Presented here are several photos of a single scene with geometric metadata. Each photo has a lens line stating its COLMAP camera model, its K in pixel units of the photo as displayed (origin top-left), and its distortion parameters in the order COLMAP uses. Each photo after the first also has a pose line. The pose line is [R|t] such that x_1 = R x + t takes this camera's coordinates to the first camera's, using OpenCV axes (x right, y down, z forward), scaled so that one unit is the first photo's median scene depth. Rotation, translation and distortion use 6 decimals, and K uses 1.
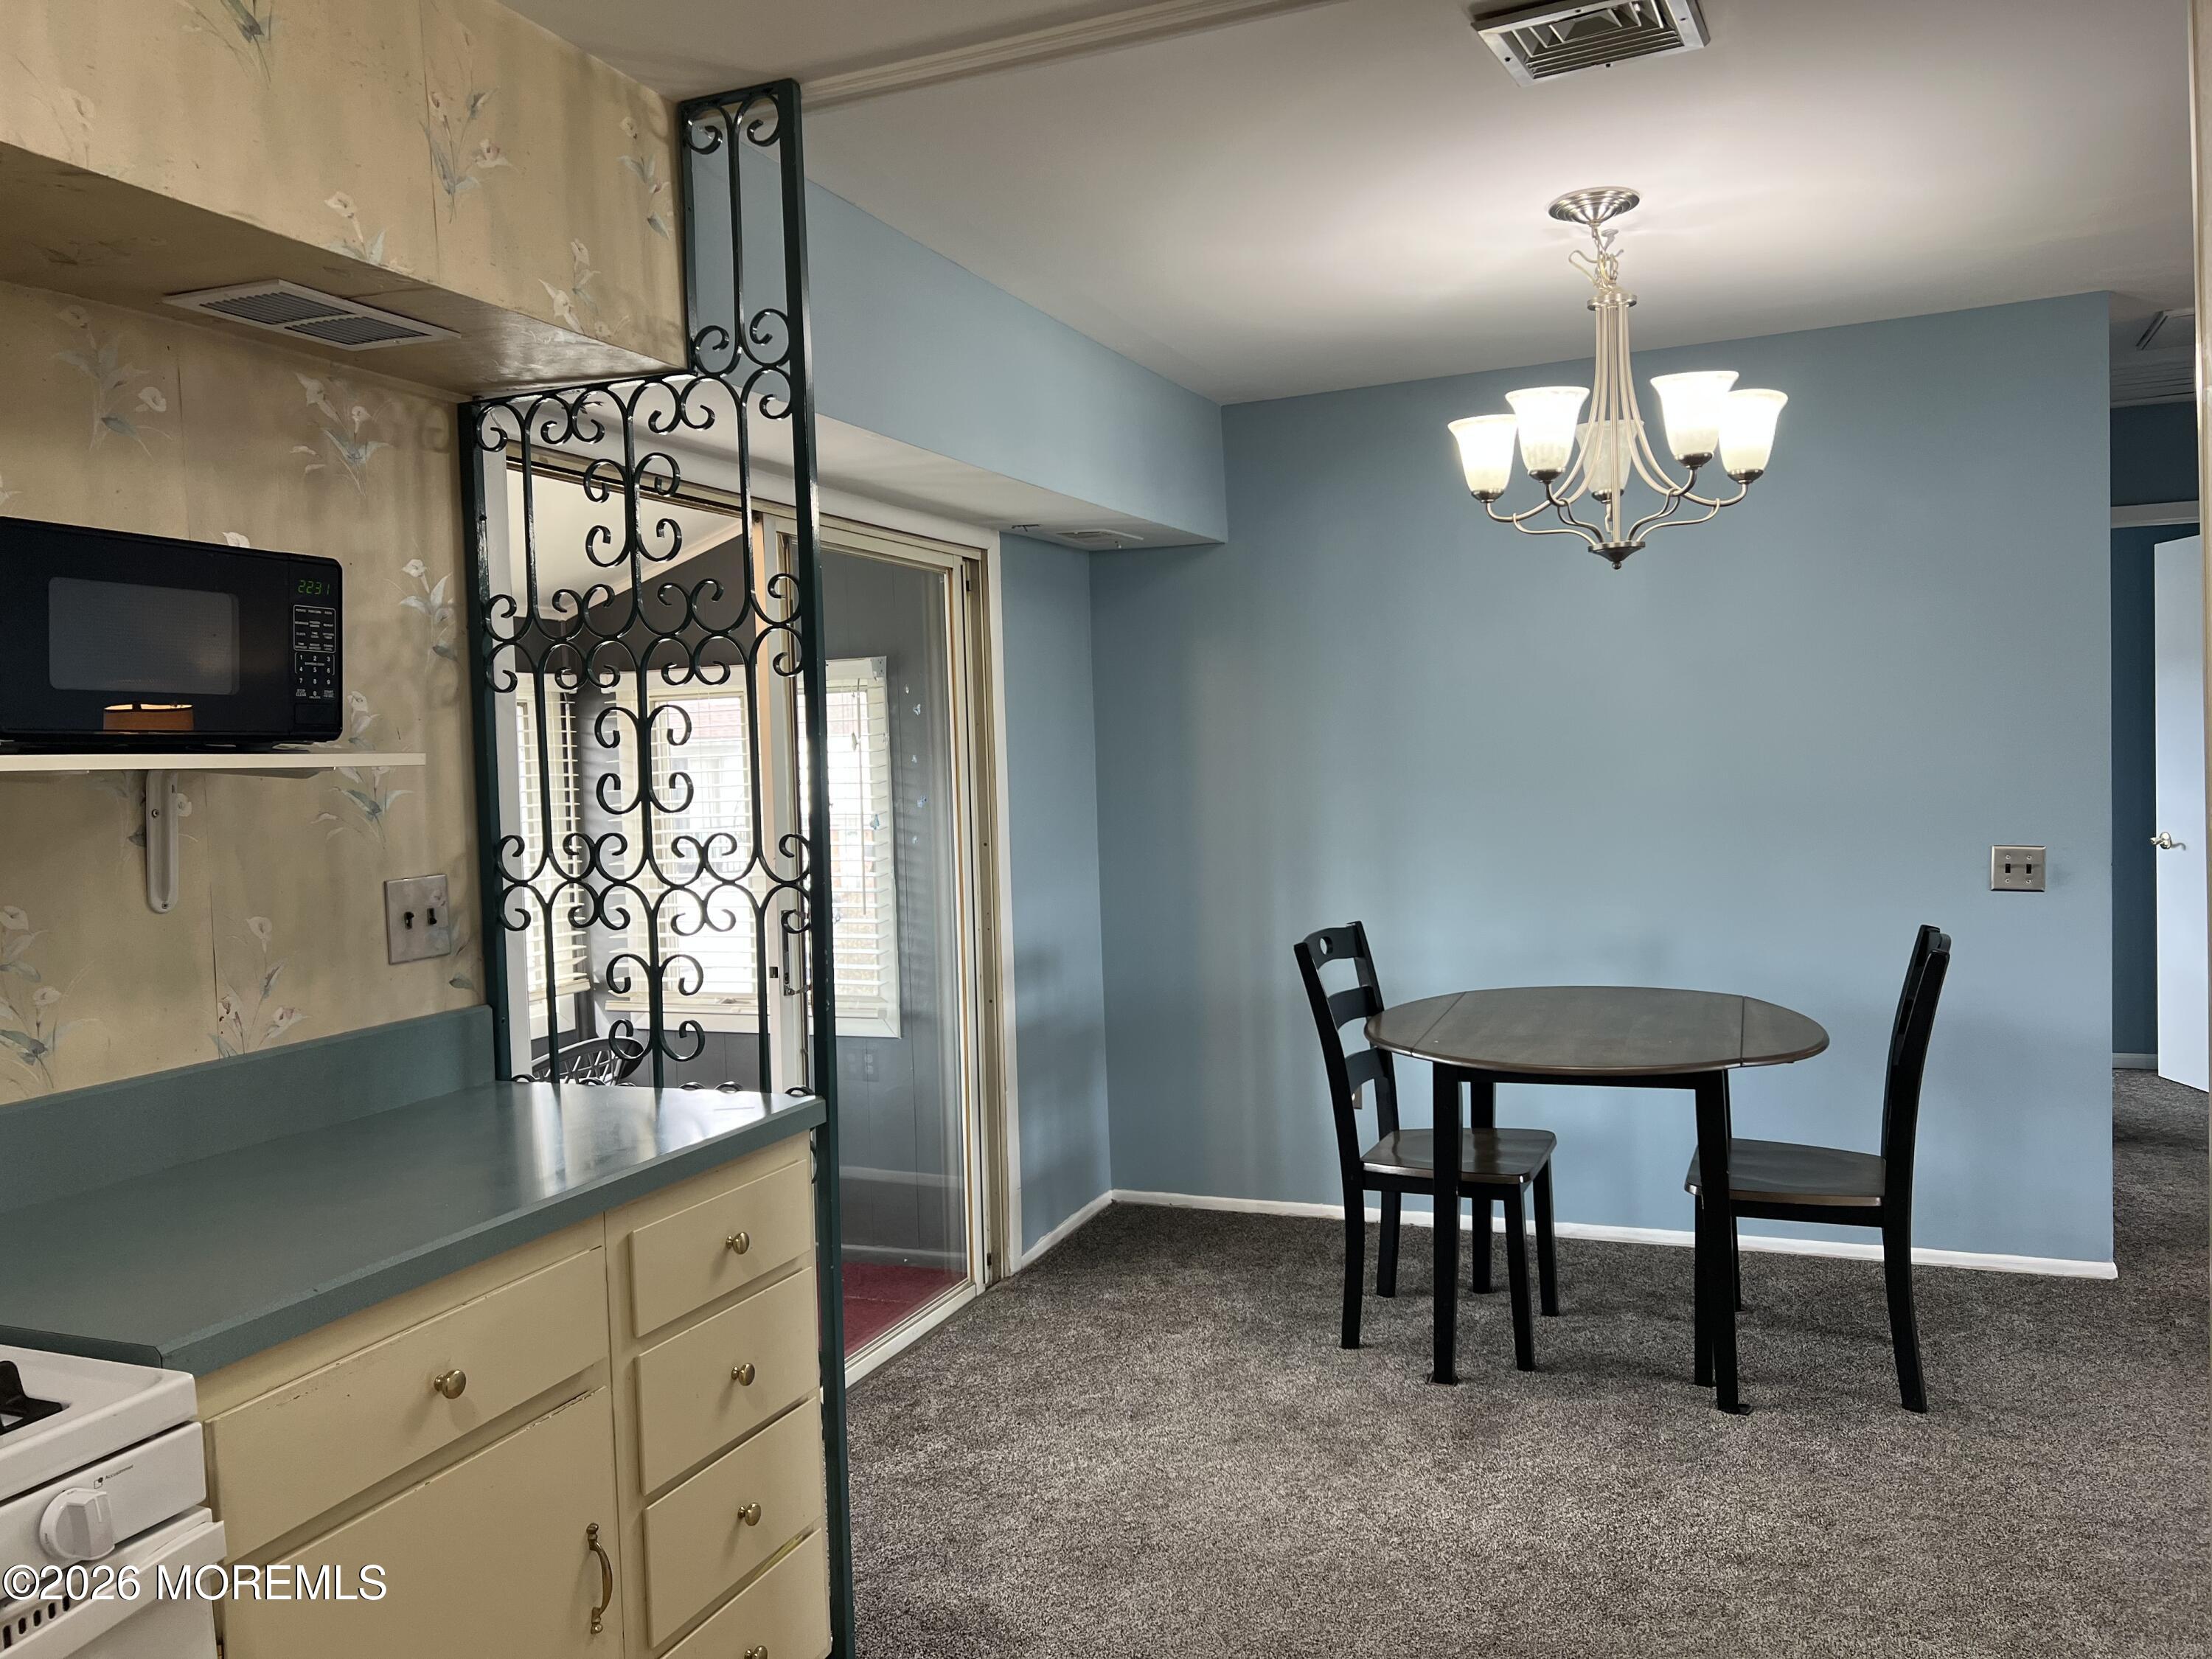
lens RADIAL K [[1692.8, 0, 1106.0], [0, 1692.8, 829.5], [0, 0, 1]] dist [0.074766, -0.057618]
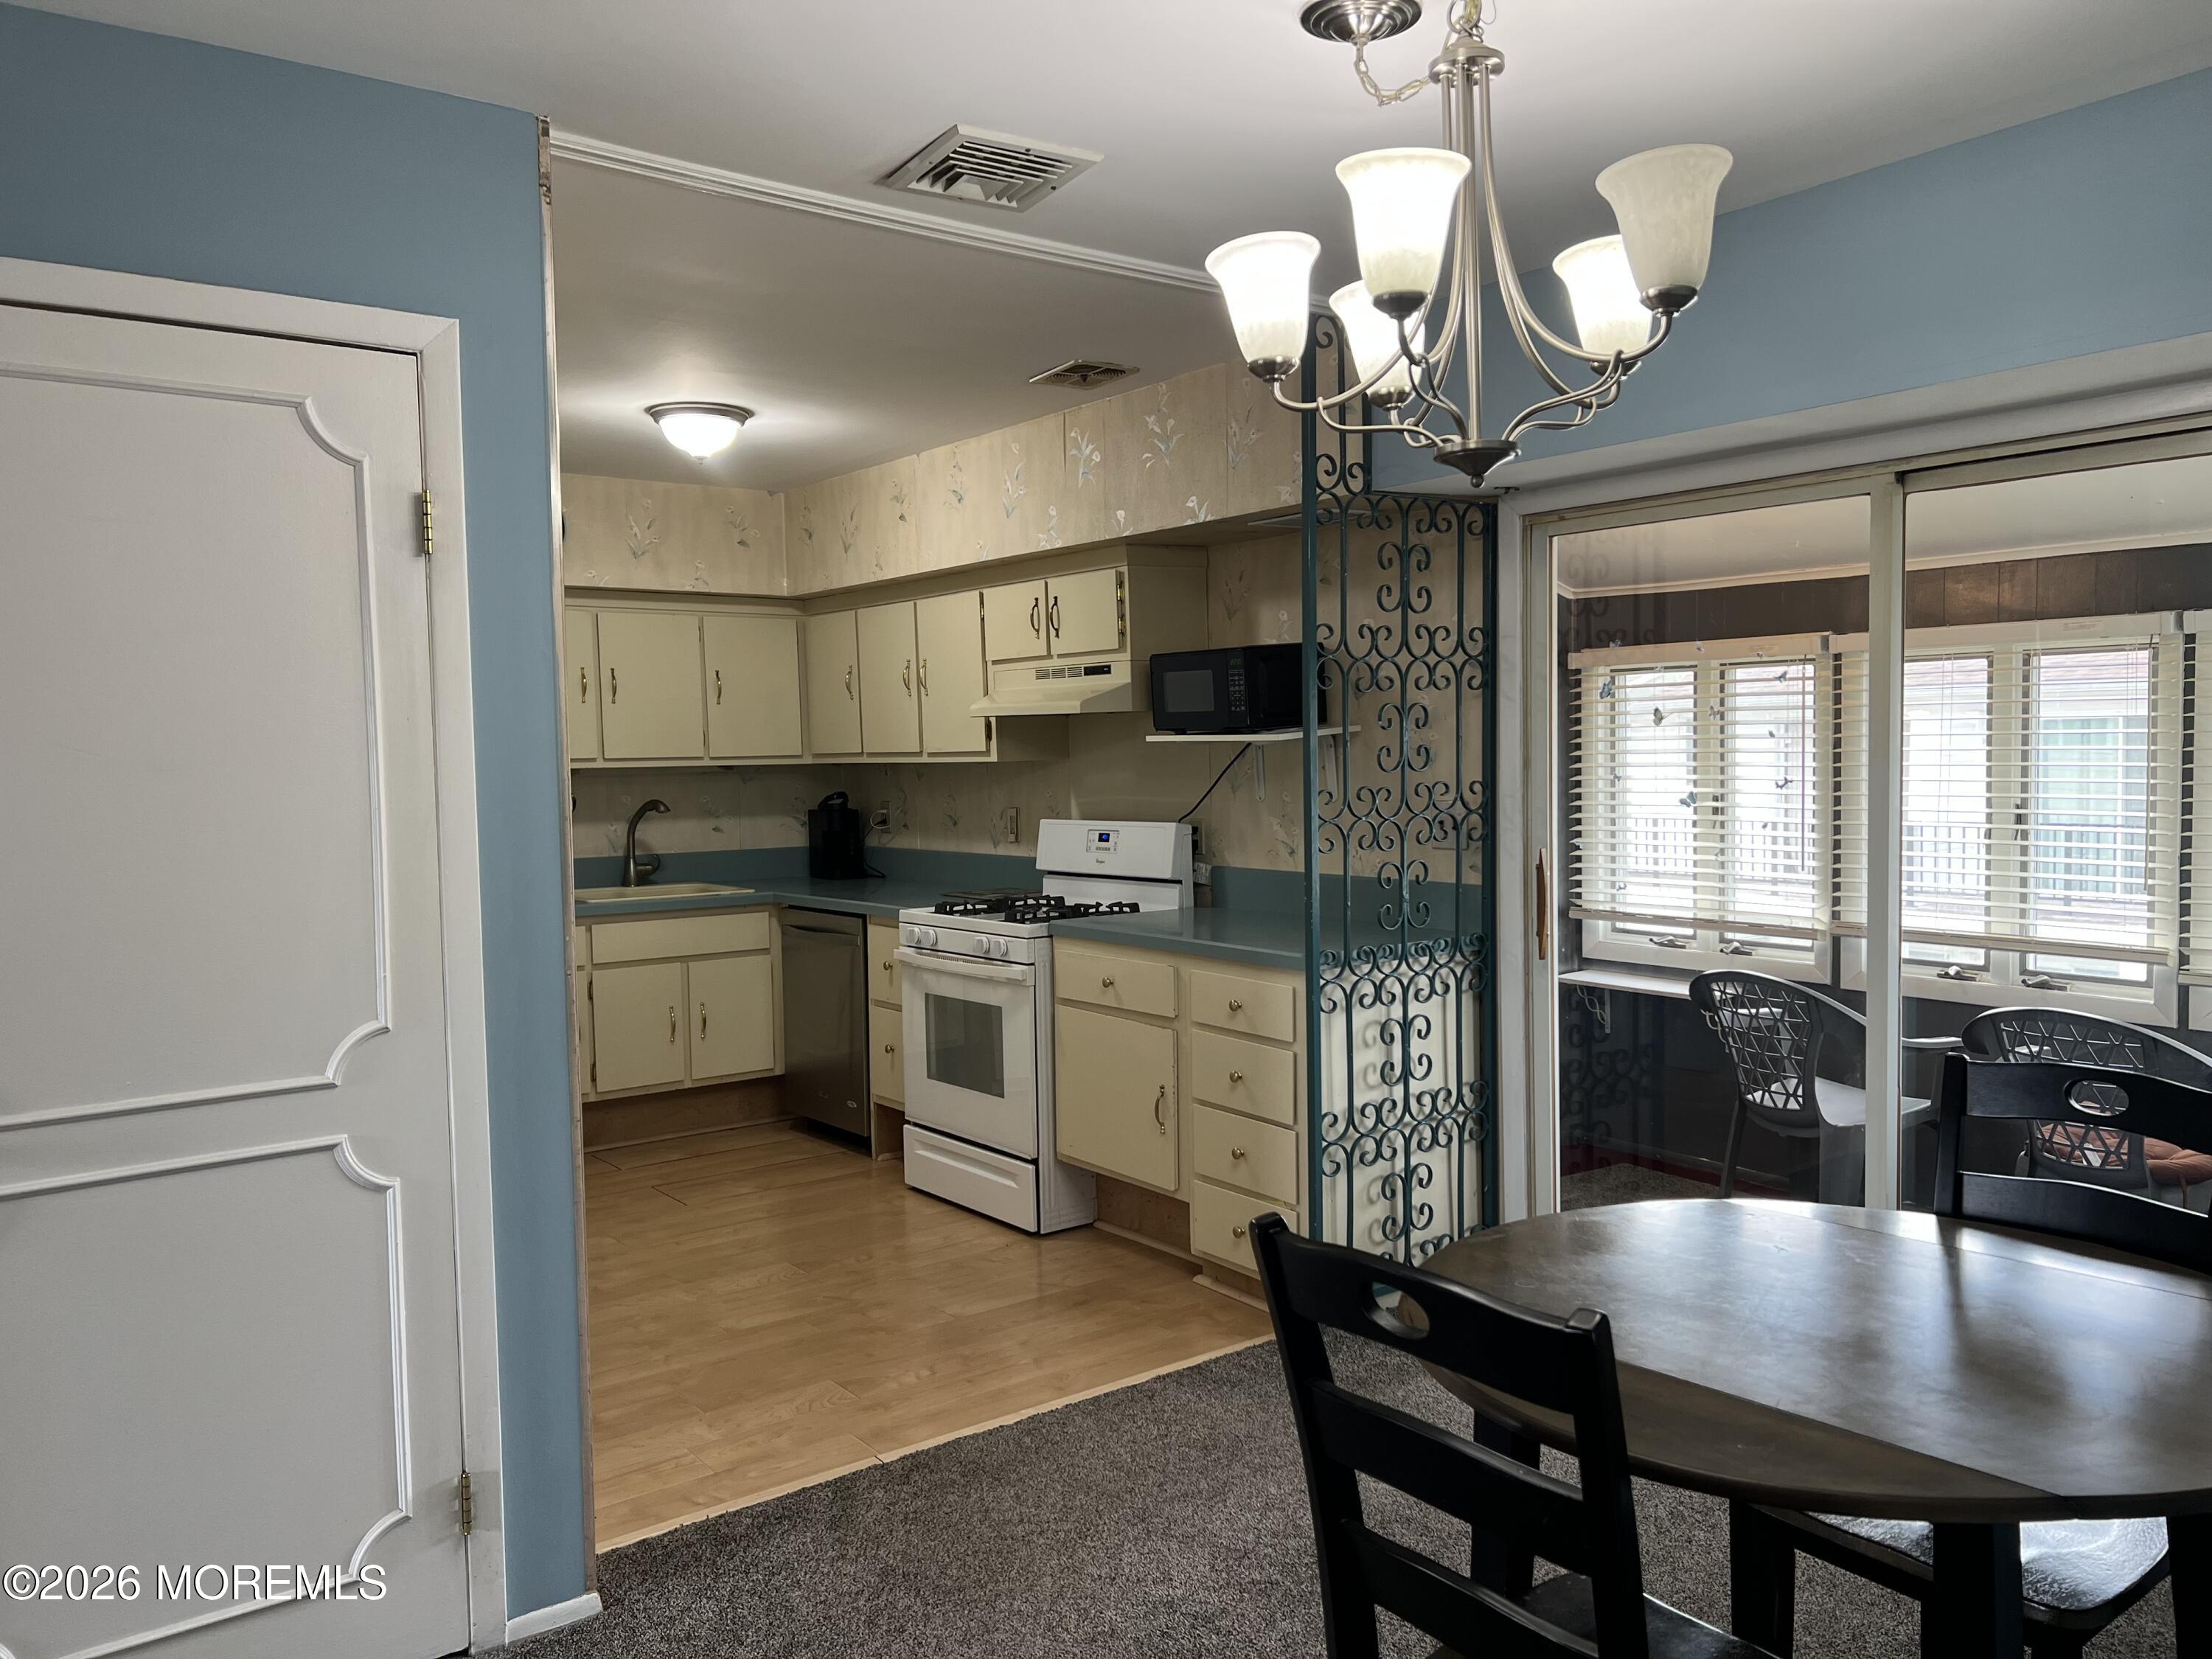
lens RADIAL K [[1679.9, 0, 1106.0], [0, 1679.9, 829.5], [0, 0, 1]] dist [0.155867, -0.221946]
pose [[-0.497588, 0.086042, -0.863136, 1.446080], [-0.004463, 0.994801, 0.101740, -0.133139], [0.867402, 0.054477, -0.494617, 1.816128]]
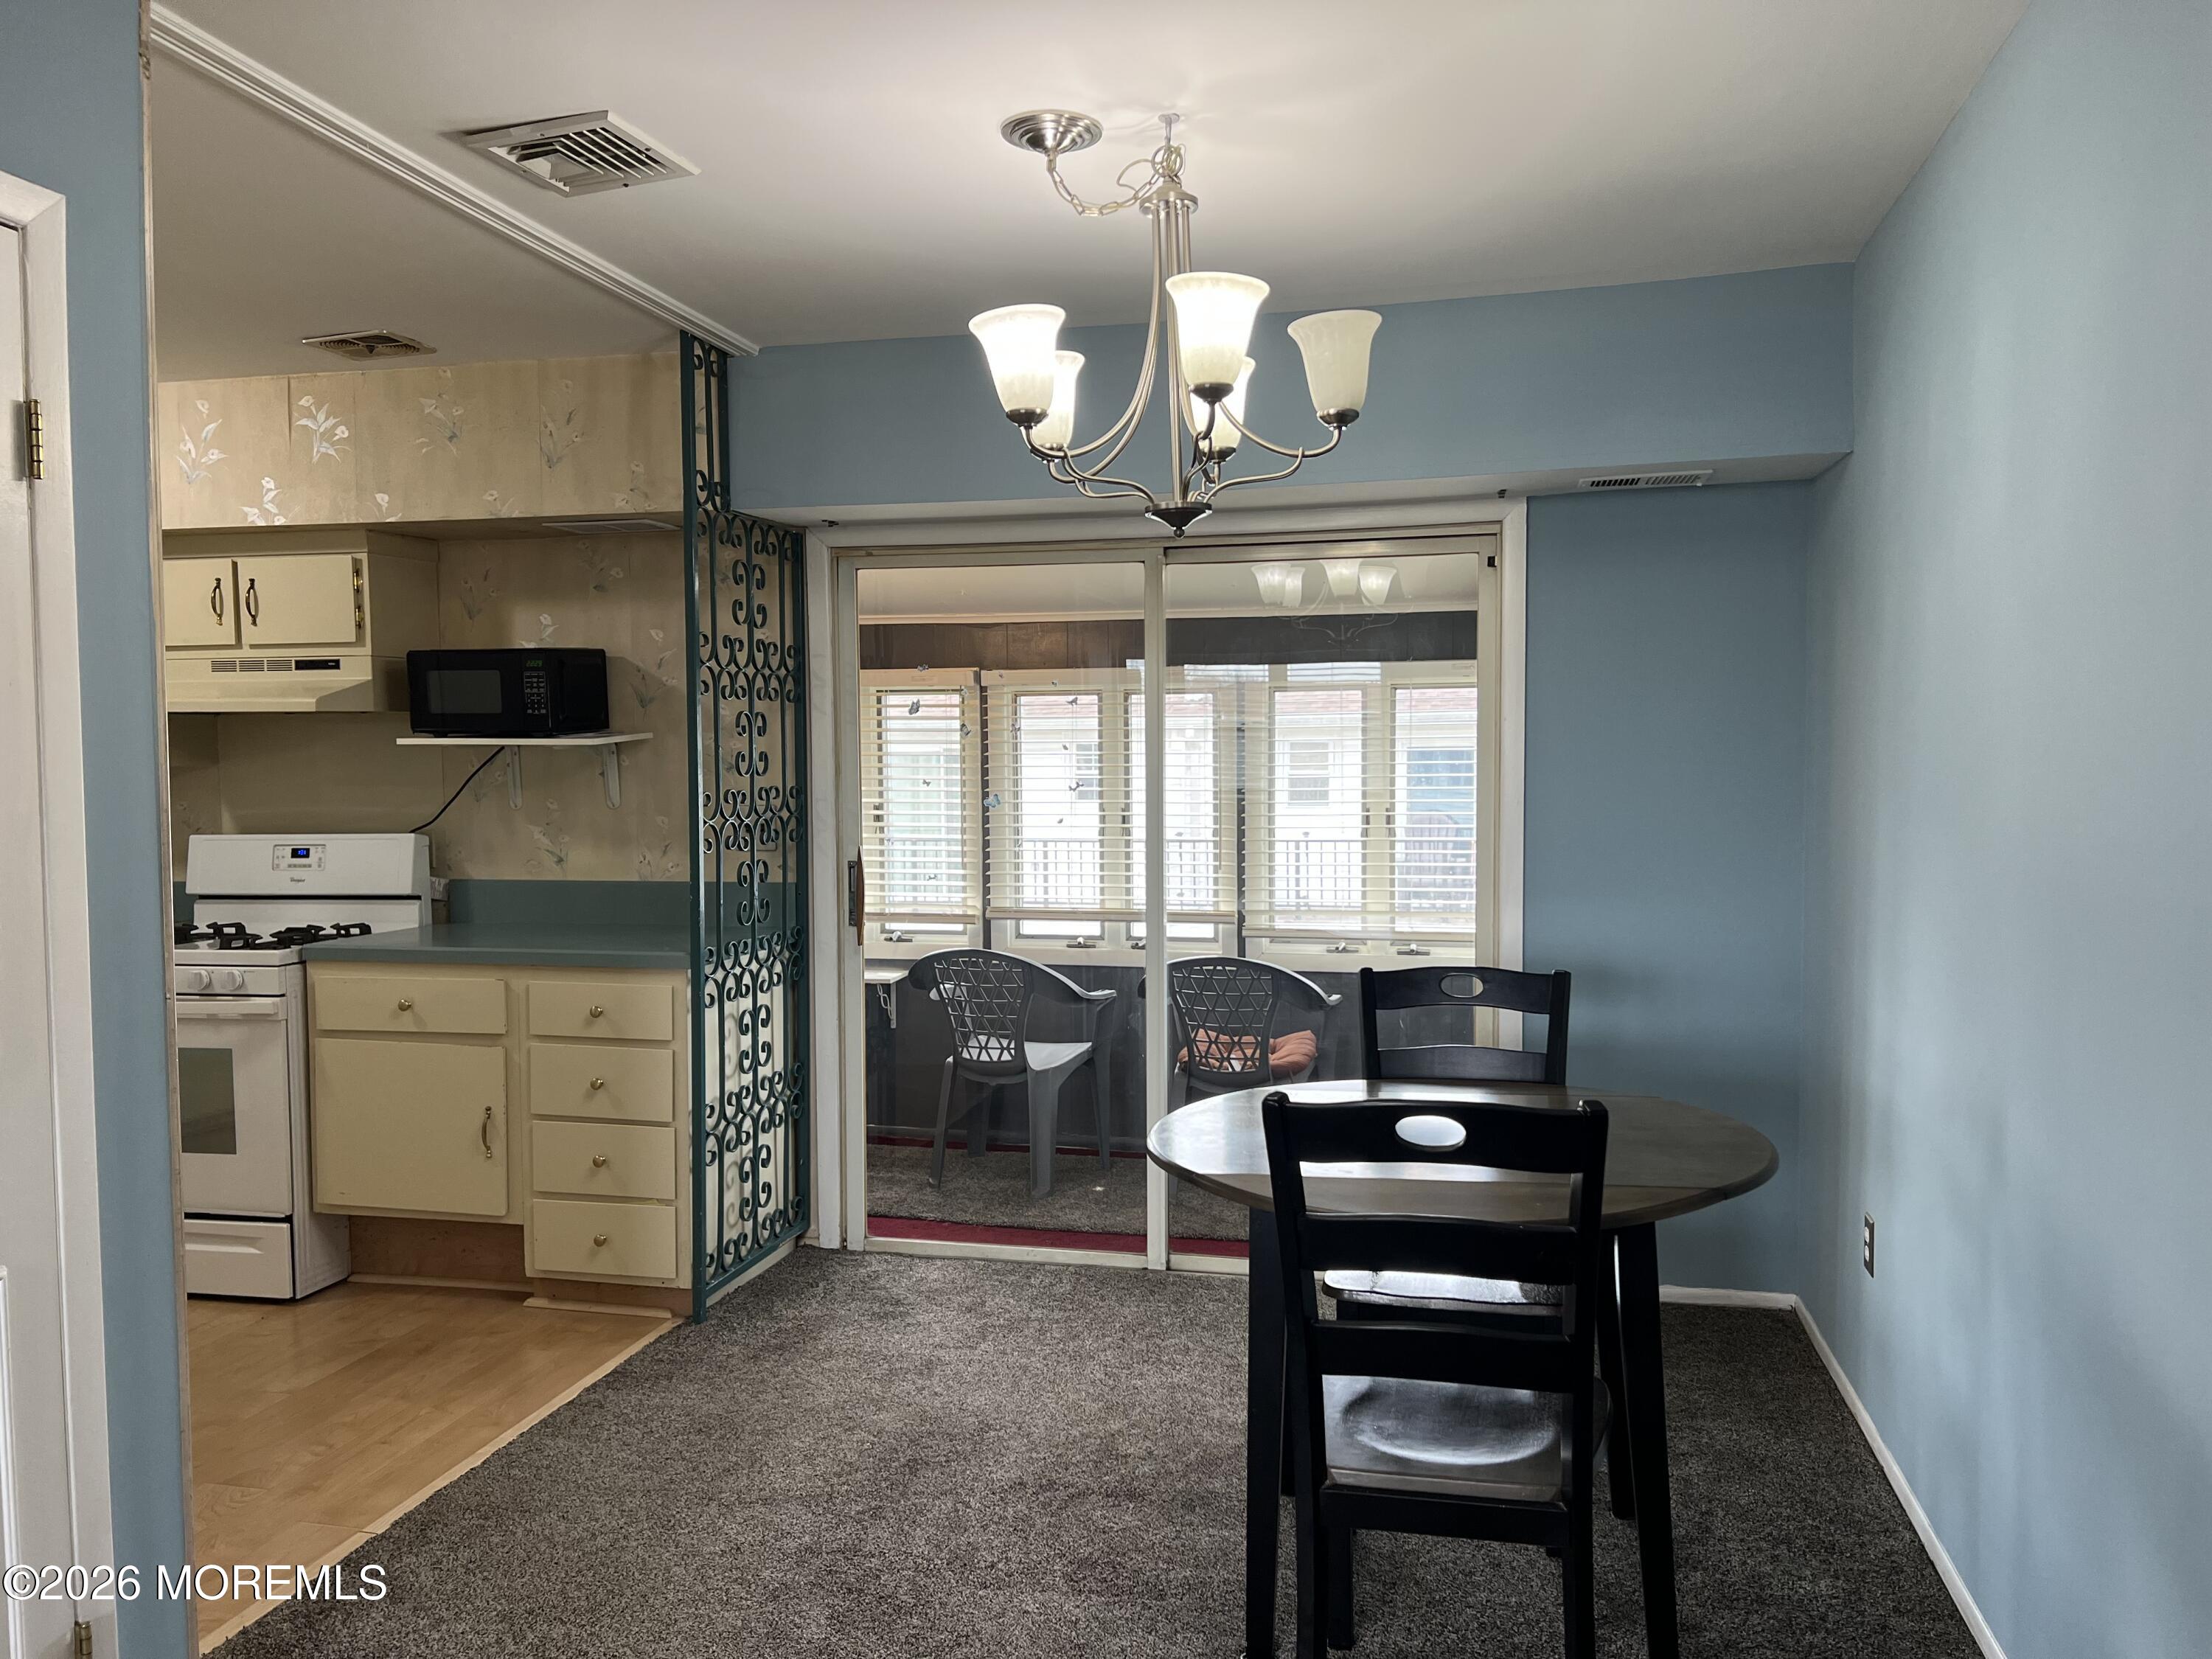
lens RADIAL K [[1692.8, 0, 1106.0], [0, 1692.8, 829.5], [0, 0, 1]] dist [0.074766, -0.057618]
pose [[0.179630, 0.072878, -0.981031, 1.696379], [-0.045106, 0.996813, 0.065791, -0.096534], [0.982700, 0.032432, 0.182345, 1.229202]]
